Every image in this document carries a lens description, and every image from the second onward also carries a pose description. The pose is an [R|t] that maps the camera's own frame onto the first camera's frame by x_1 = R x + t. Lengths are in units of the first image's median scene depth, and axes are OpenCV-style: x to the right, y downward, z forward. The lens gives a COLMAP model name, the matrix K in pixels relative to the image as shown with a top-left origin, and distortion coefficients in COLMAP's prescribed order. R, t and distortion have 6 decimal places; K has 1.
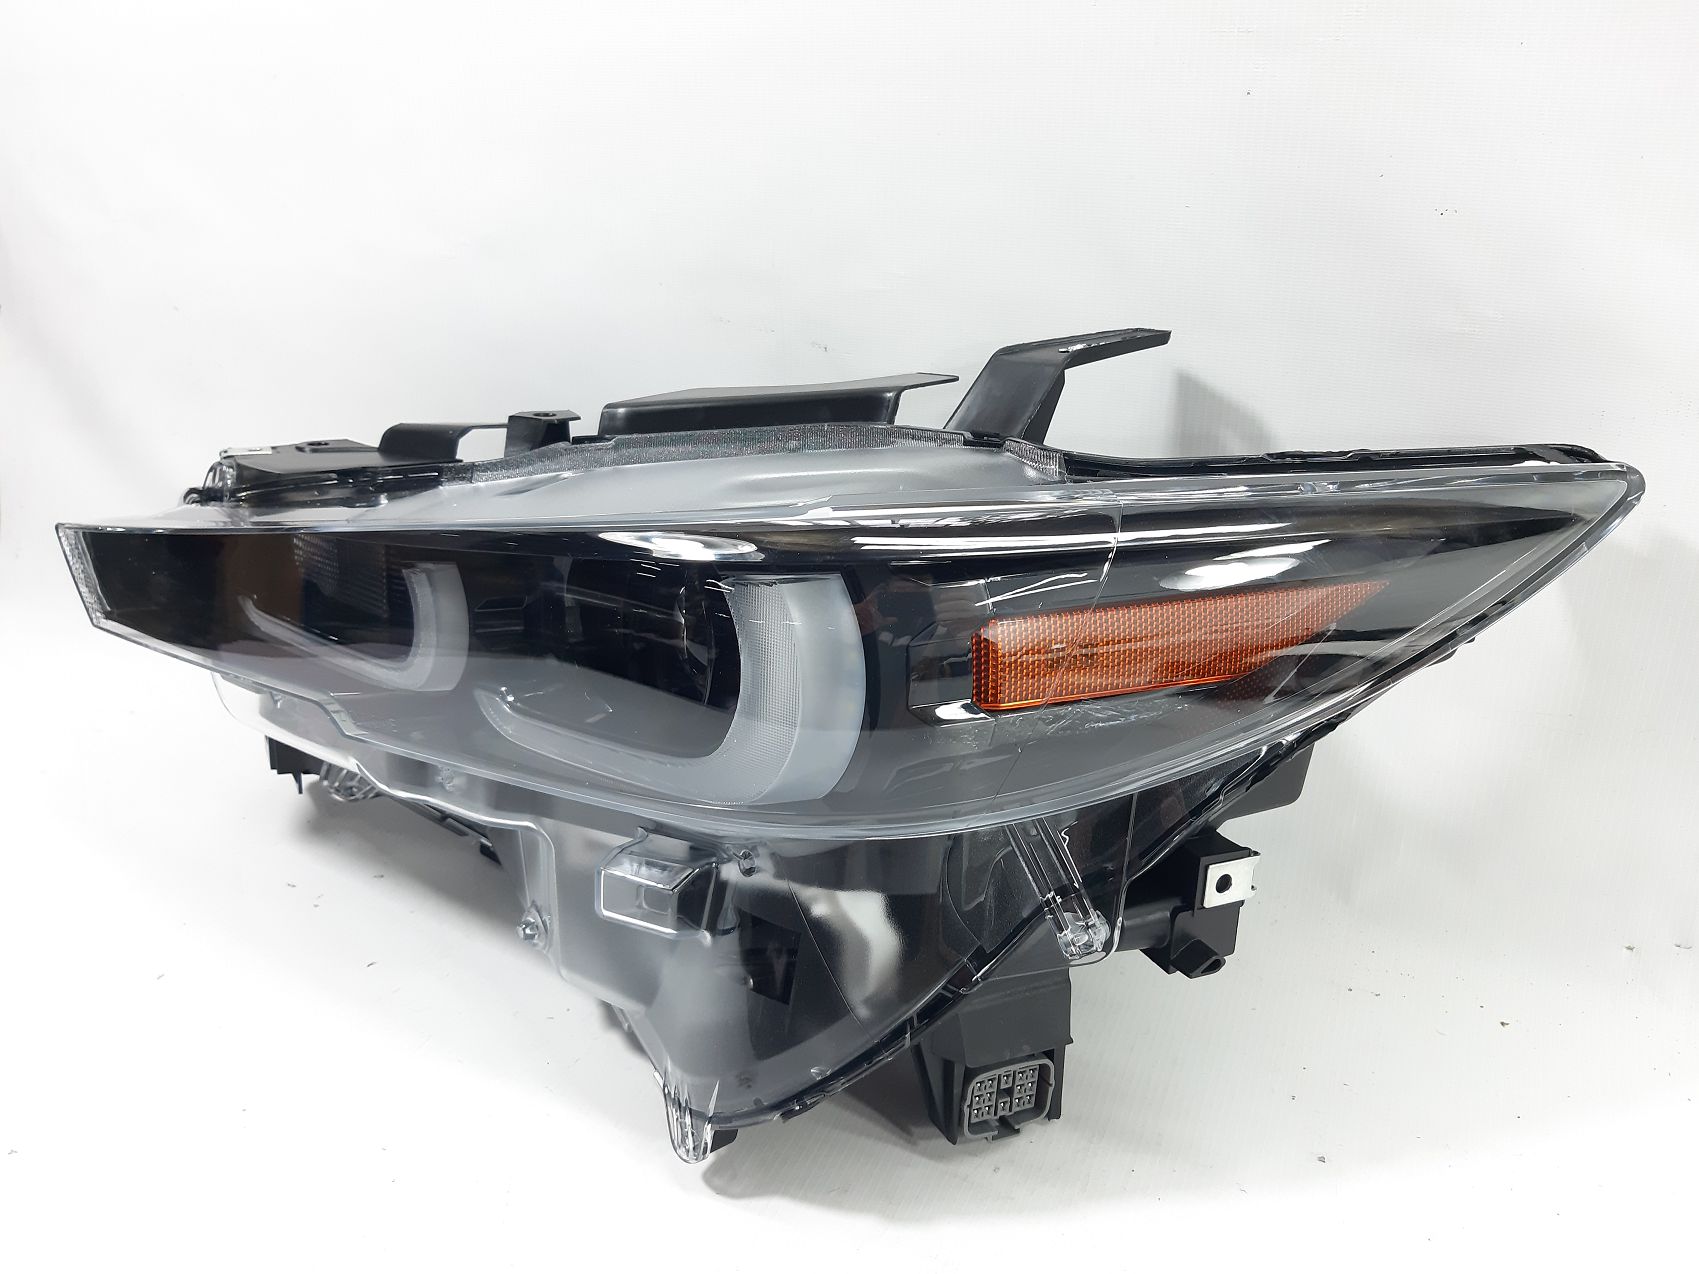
lens RADIAL K [[1355.1, 0, 849.5], [0, 1355.1, 637.0], [0, 0, 1]] dist [0.112781, -0.240706]
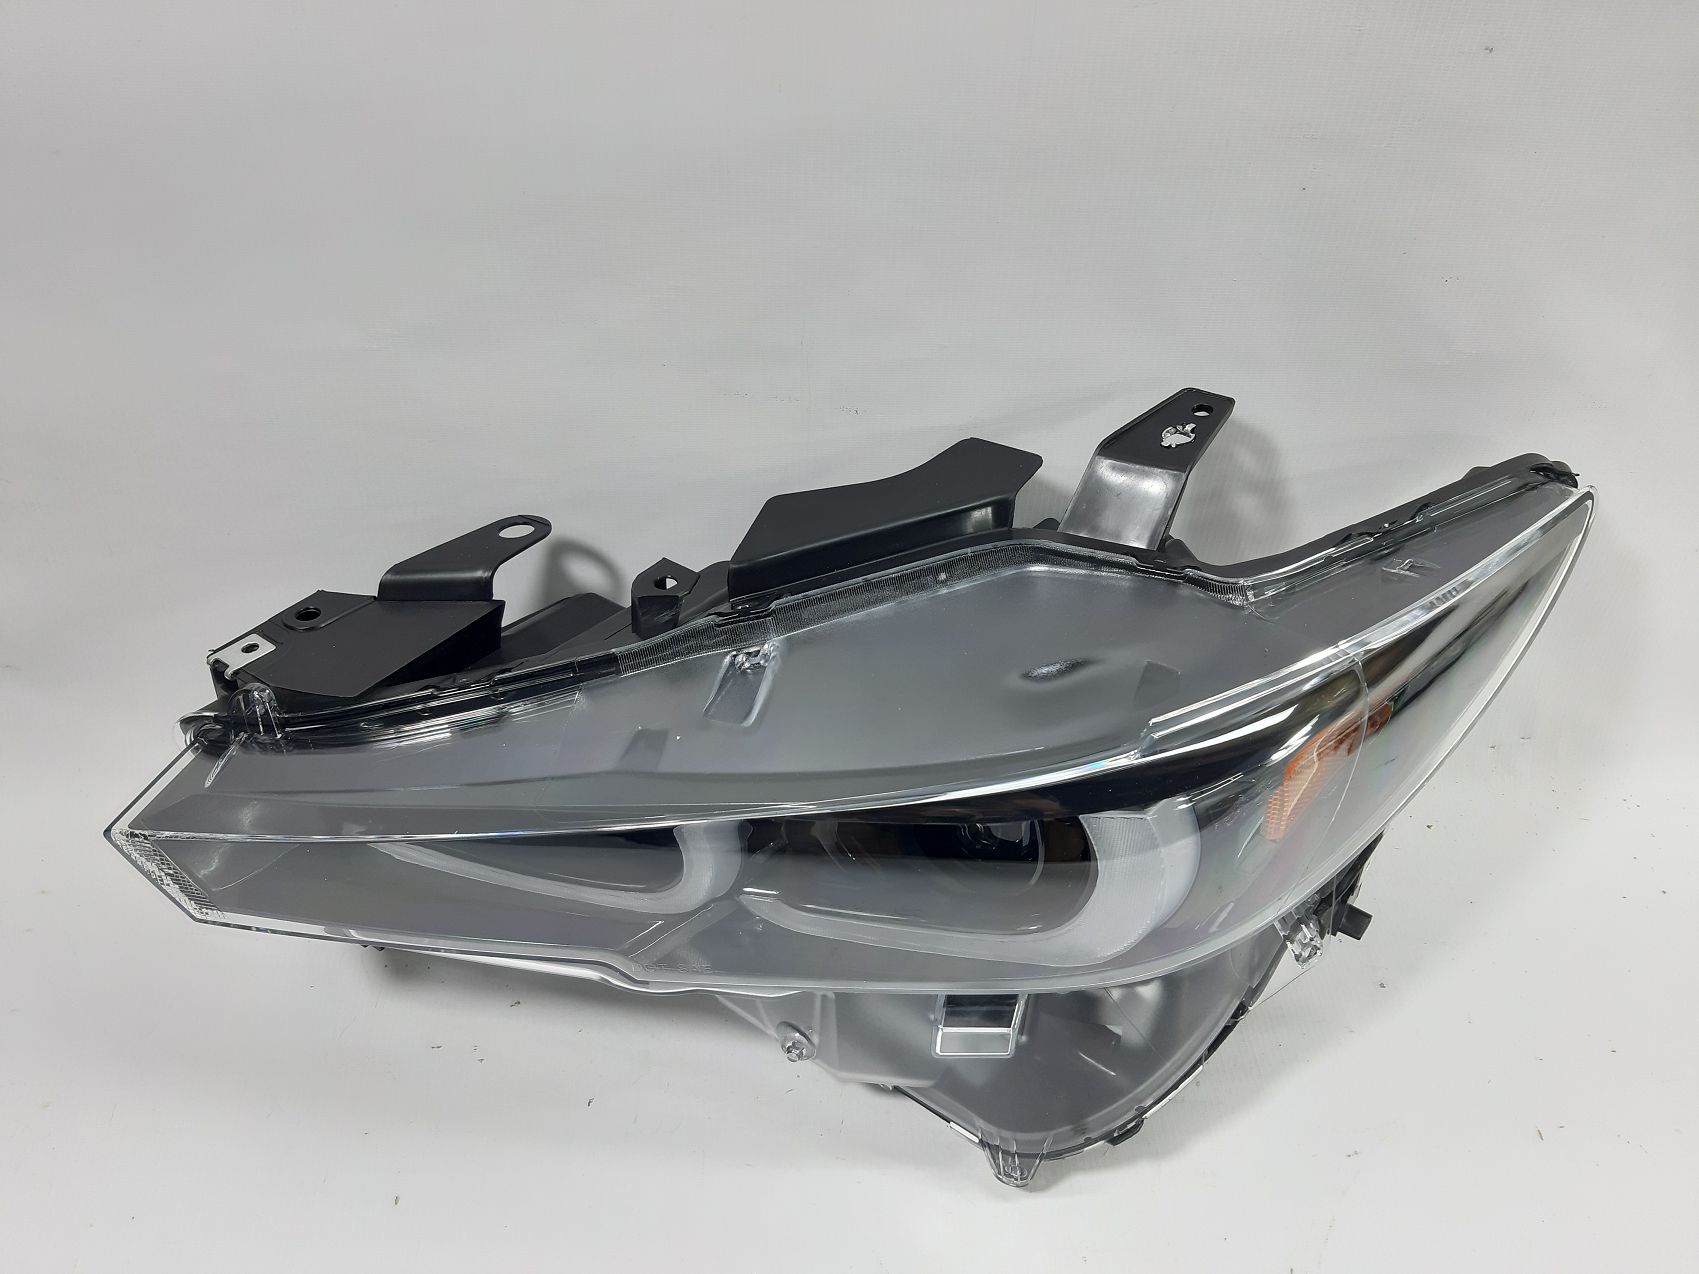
lens RADIAL K [[1355.1, 0, 849.5], [0, 1355.1, 637.0], [0, 0, 1]] dist [0.112781, -0.240706]
pose [[0.884046, -0.281145, 0.373391, -0.513041], [0.143859, 0.923755, 0.354939, -0.478806], [-0.444711, -0.260066, 0.857087, 0.119898]]
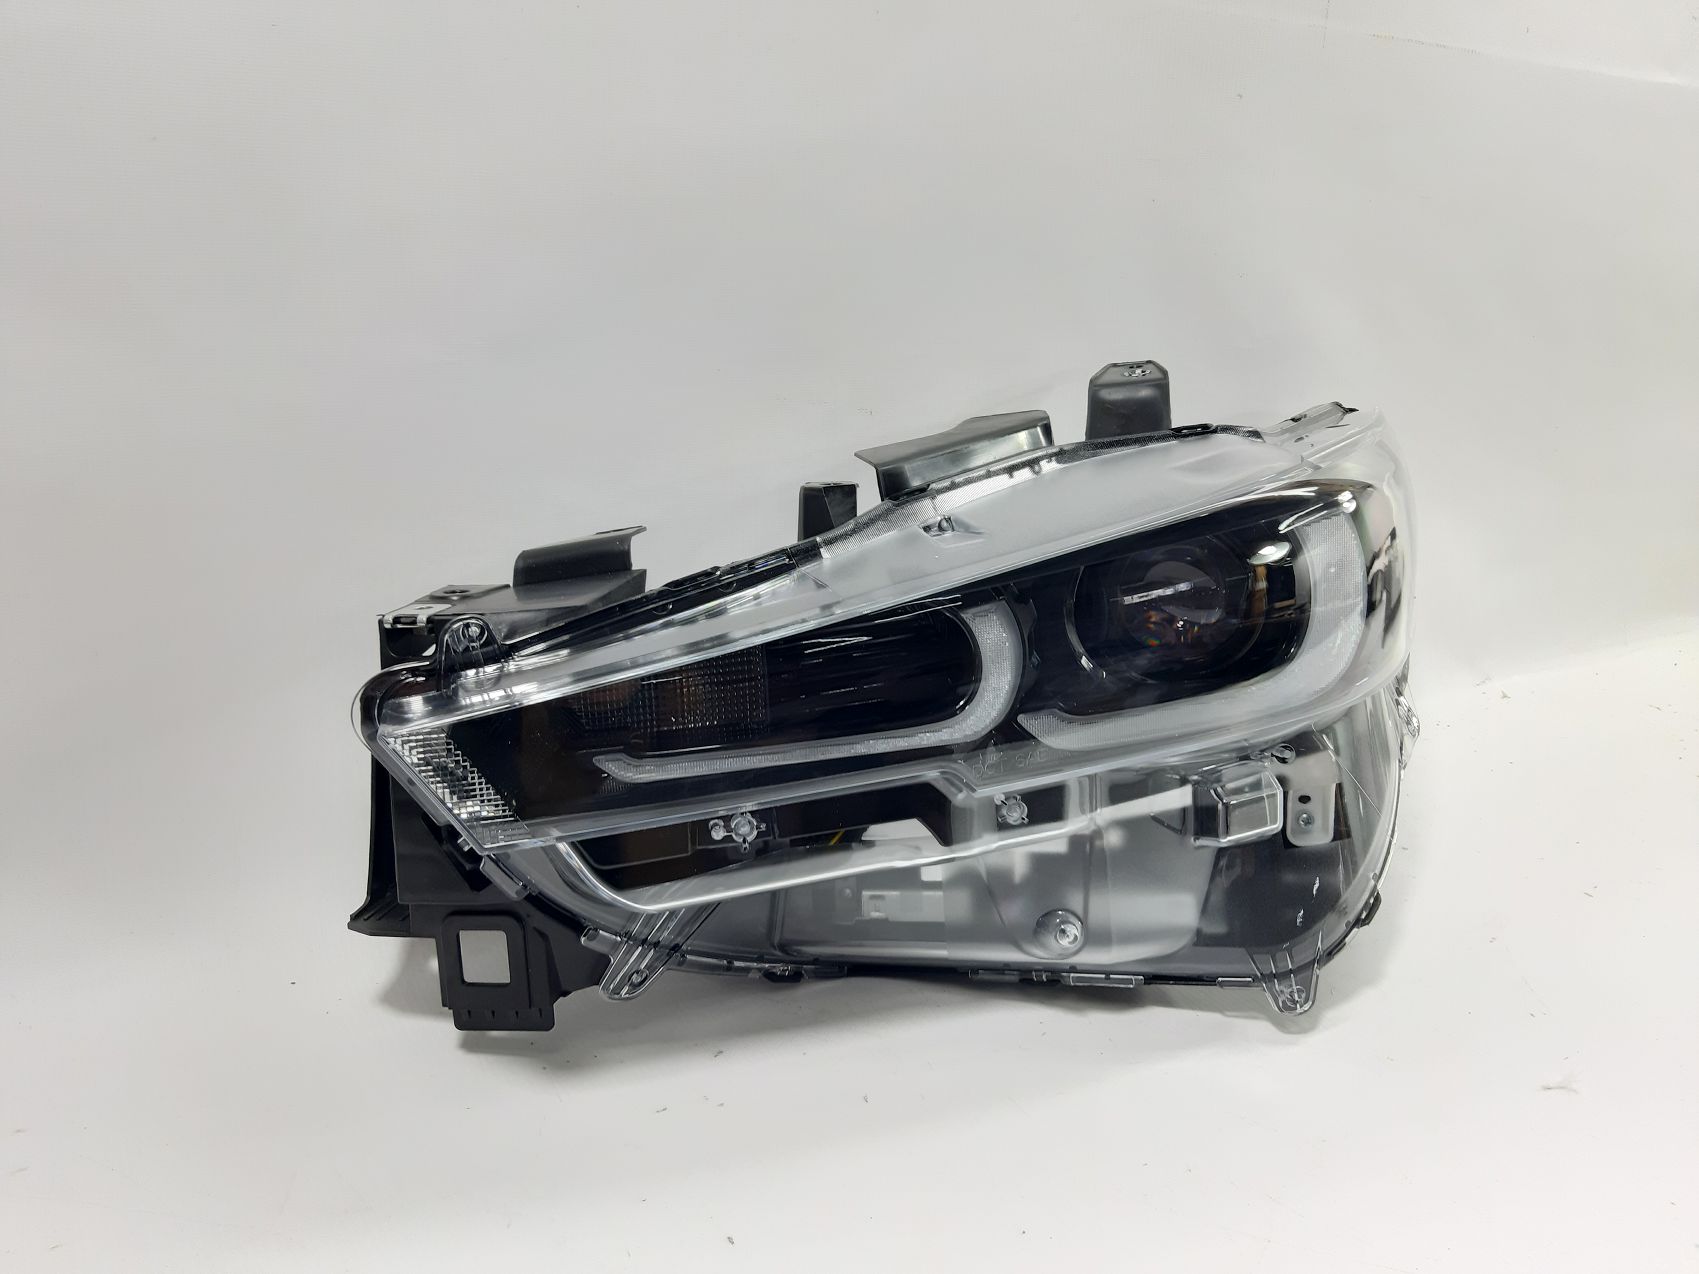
lens RADIAL K [[1355.1, 0, 849.5], [0, 1355.1, 637.0], [0, 0, 1]] dist [0.112781, -0.240706]
pose [[0.554105, -0.208525, 0.805906, -1.121158], [0.300432, 0.952964, 0.040013, -0.097571], [-0.776343, 0.219948, 0.590690, 0.450848]]
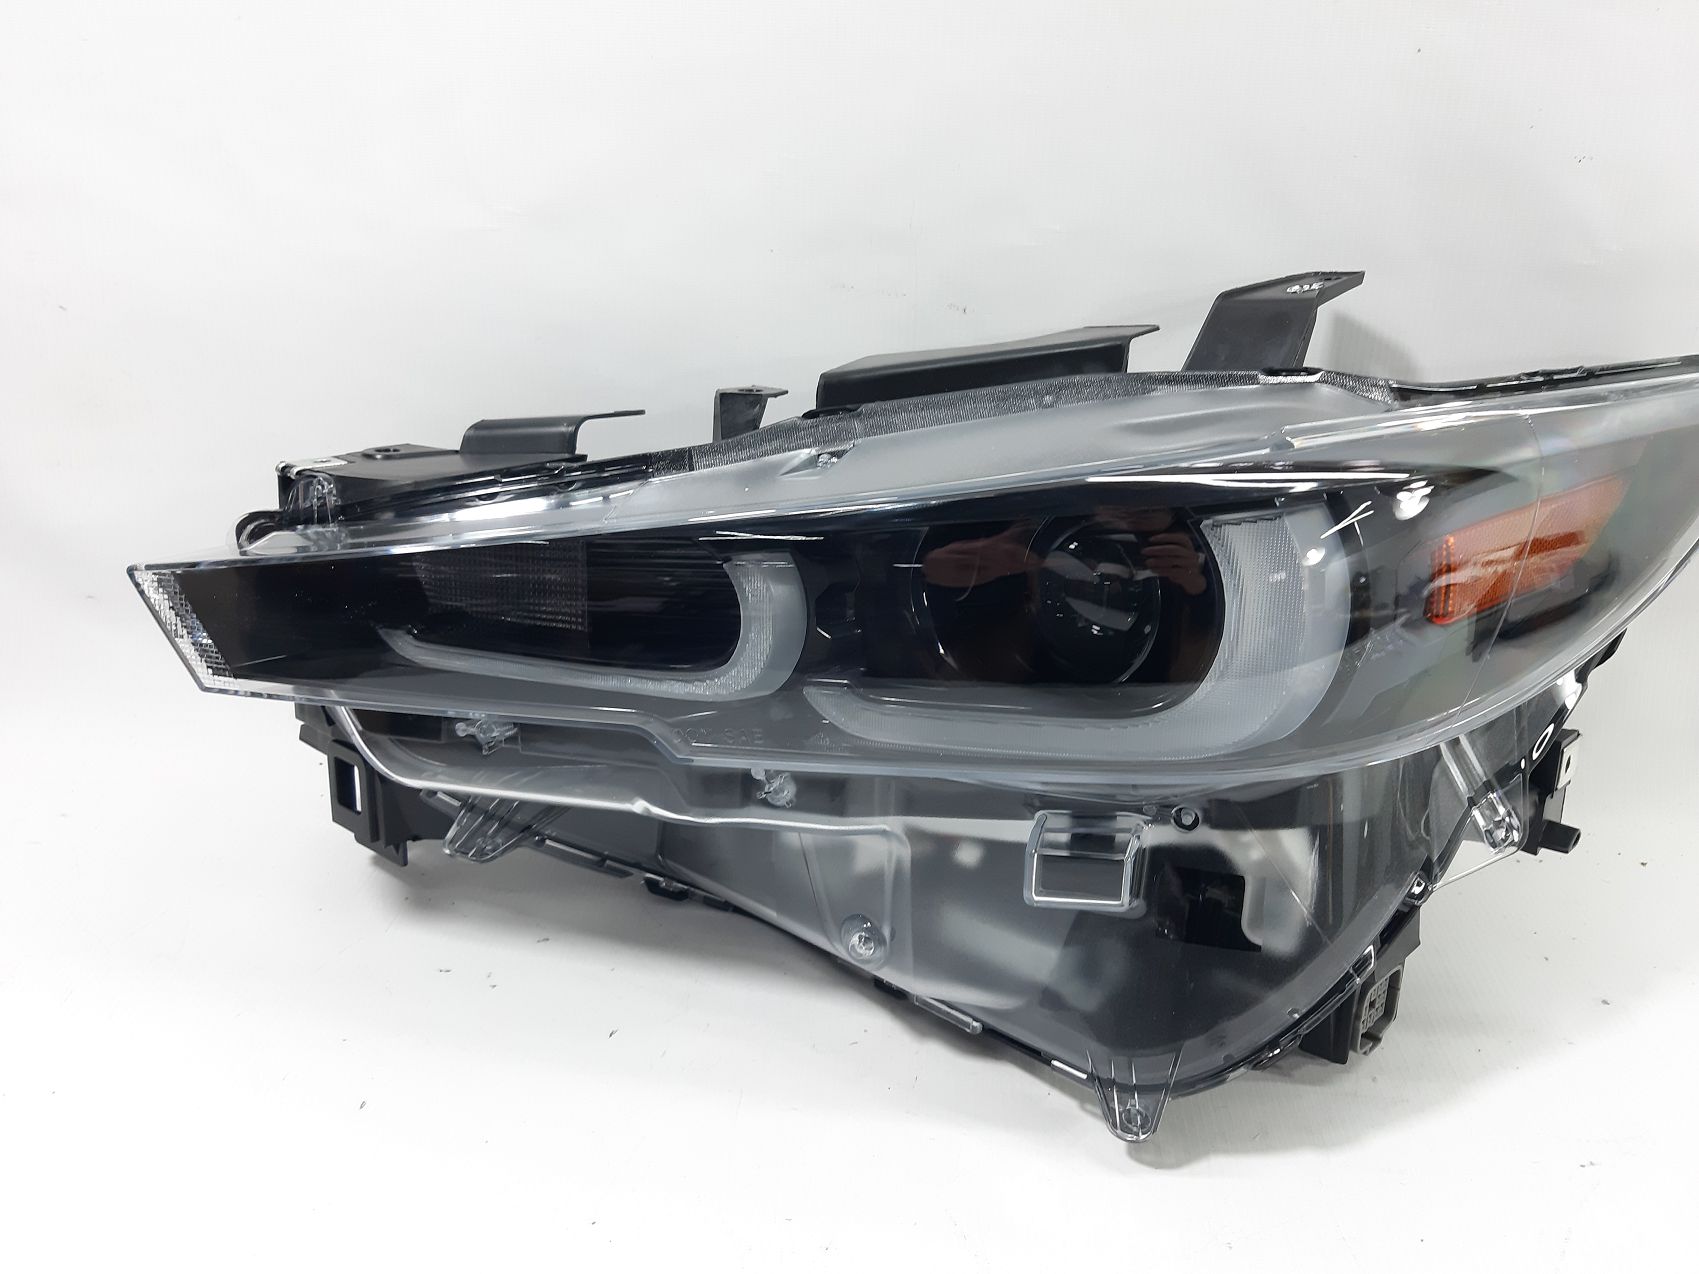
lens RADIAL K [[1350.3, 0, 834.8], [0, 1350.3, 637.2], [0, 0, 1]] dist [0.108665, -0.198084]
pose [[0.931522, -0.117914, 0.344038, -0.537707], [0.120750, 0.992594, 0.013254, -0.004856], [-0.343053, 0.029196, 0.938862, 0.146336]]
